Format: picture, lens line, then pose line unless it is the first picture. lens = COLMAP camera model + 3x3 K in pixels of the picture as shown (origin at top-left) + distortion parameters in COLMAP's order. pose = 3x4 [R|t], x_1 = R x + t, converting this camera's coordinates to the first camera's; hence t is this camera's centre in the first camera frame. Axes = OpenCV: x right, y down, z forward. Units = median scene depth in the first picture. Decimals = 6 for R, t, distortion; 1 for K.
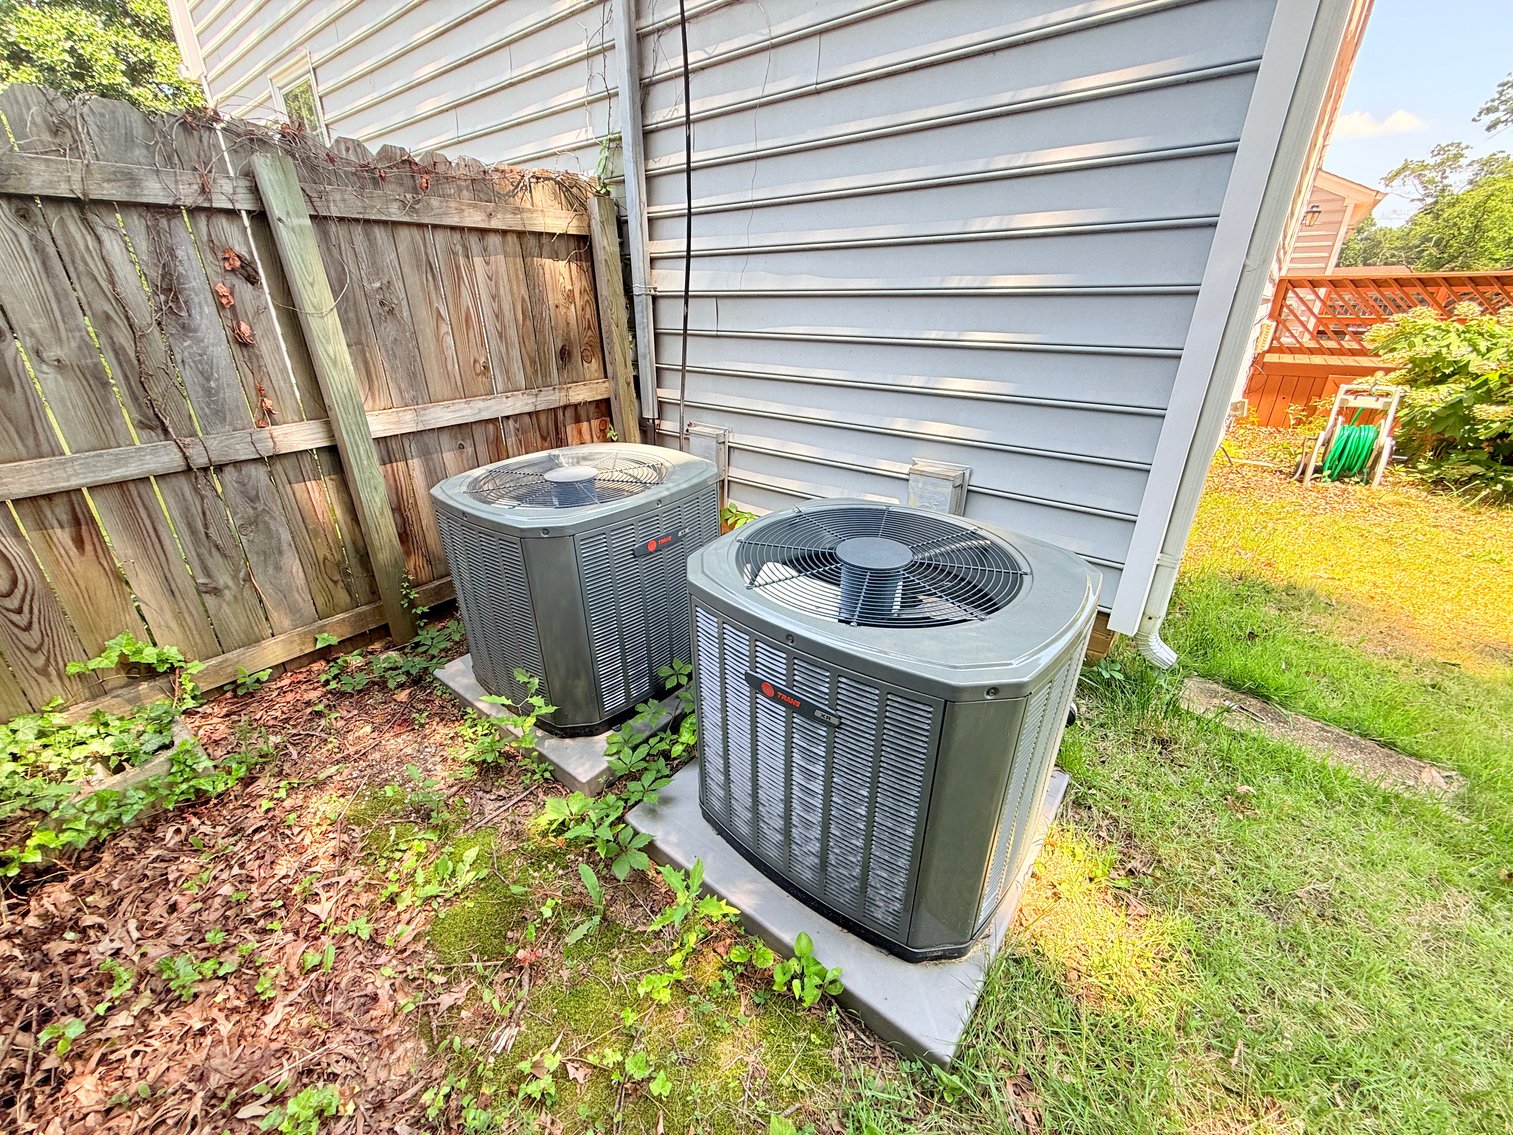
lens RADIAL K [[611.0, 0, 756.5], [0, 611.0, 567.5], [0, 0, 1]] dist [0.000168, -0.000267]
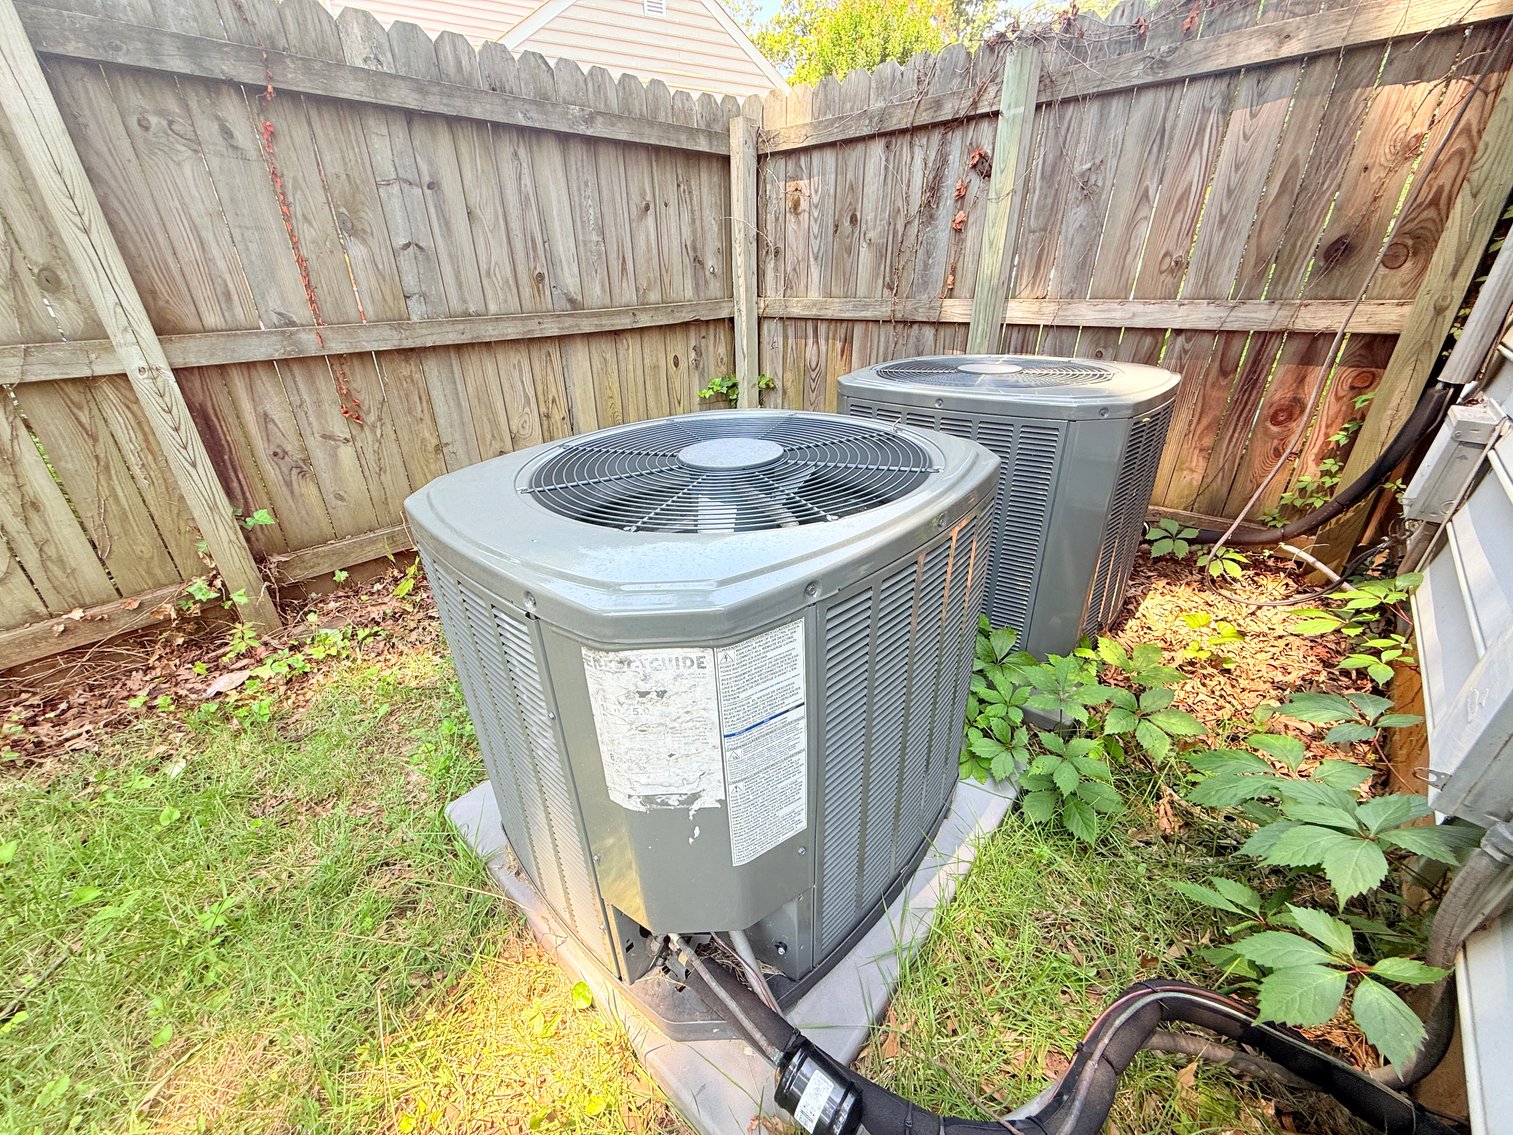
lens RADIAL K [[611.0, 0, 756.5], [0, 611.0, 567.5], [0, 0, 1]] dist [0.000168, -0.000267]
pose [[-0.062858, 0.469455, -0.880716, 0.553885], [-0.363191, 0.811194, 0.458319, -0.193136], [0.929592, 0.348677, 0.119512, 0.599770]]
